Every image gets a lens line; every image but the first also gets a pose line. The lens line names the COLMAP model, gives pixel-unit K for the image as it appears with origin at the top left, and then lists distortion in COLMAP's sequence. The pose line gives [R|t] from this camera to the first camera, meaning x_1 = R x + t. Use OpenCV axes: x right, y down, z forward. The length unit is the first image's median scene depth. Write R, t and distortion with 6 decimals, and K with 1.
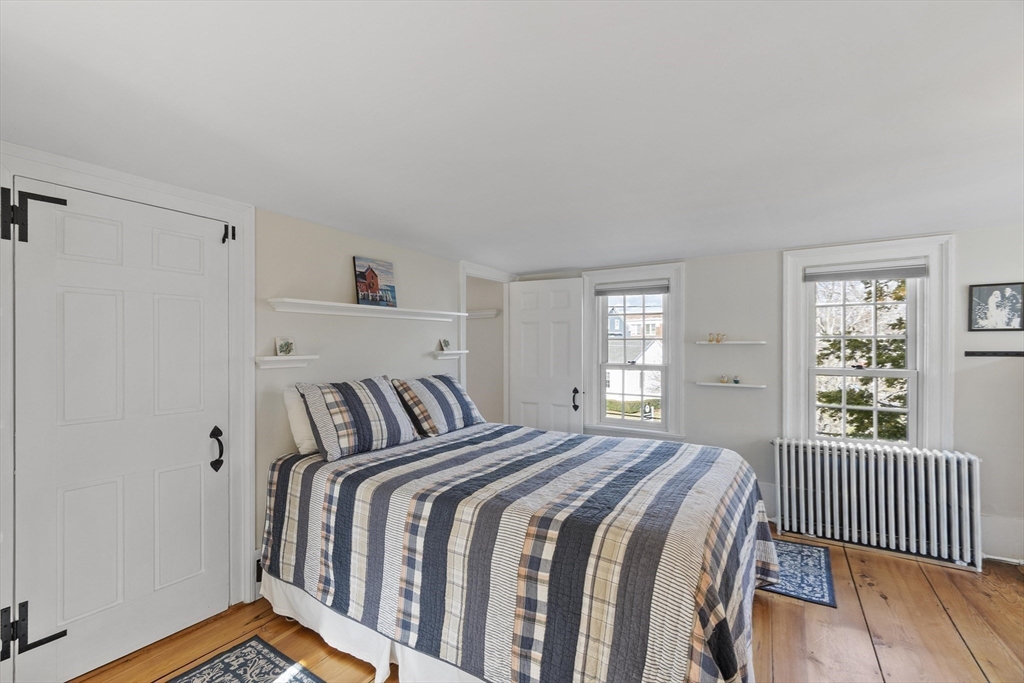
lens RADIAL K [[446.6, 0, 486.1], [0, 446.6, 340.7], [0, 0, 1]] dist [0.000150, -0.000593]
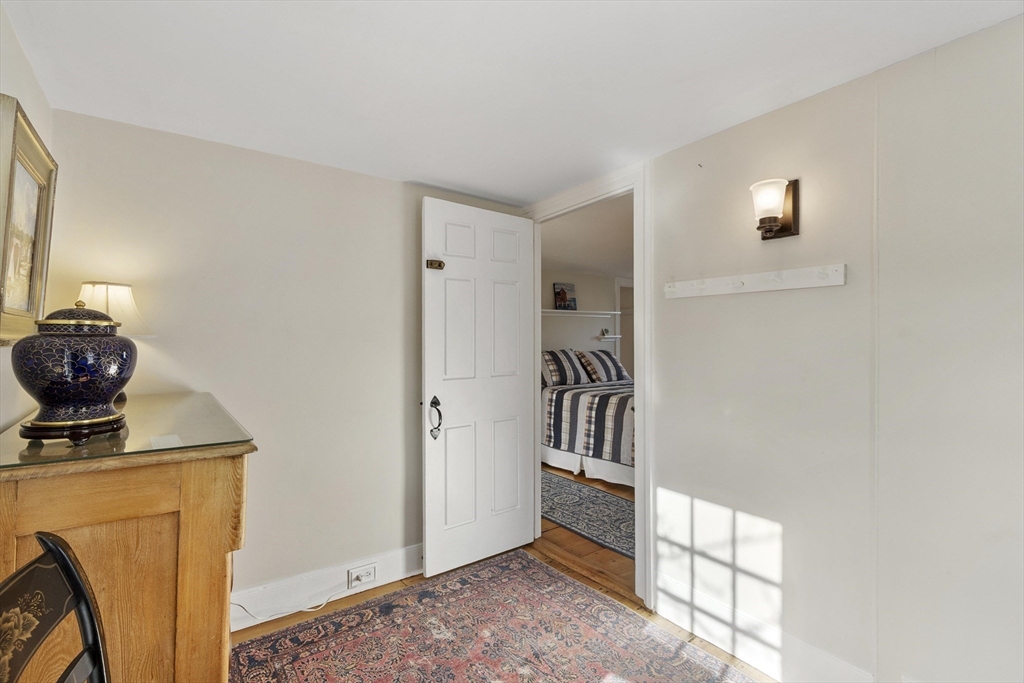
lens RADIAL K [[446.6, 0, 486.1], [0, 446.6, 340.7], [0, 0, 1]] dist [0.000150, -0.000593]
pose [[0.936186, -0.000399, -0.351504, 0.105535], [0.005681, 0.999886, 0.013996, 0.022911], [0.351459, -0.015100, 0.936082, -0.988789]]
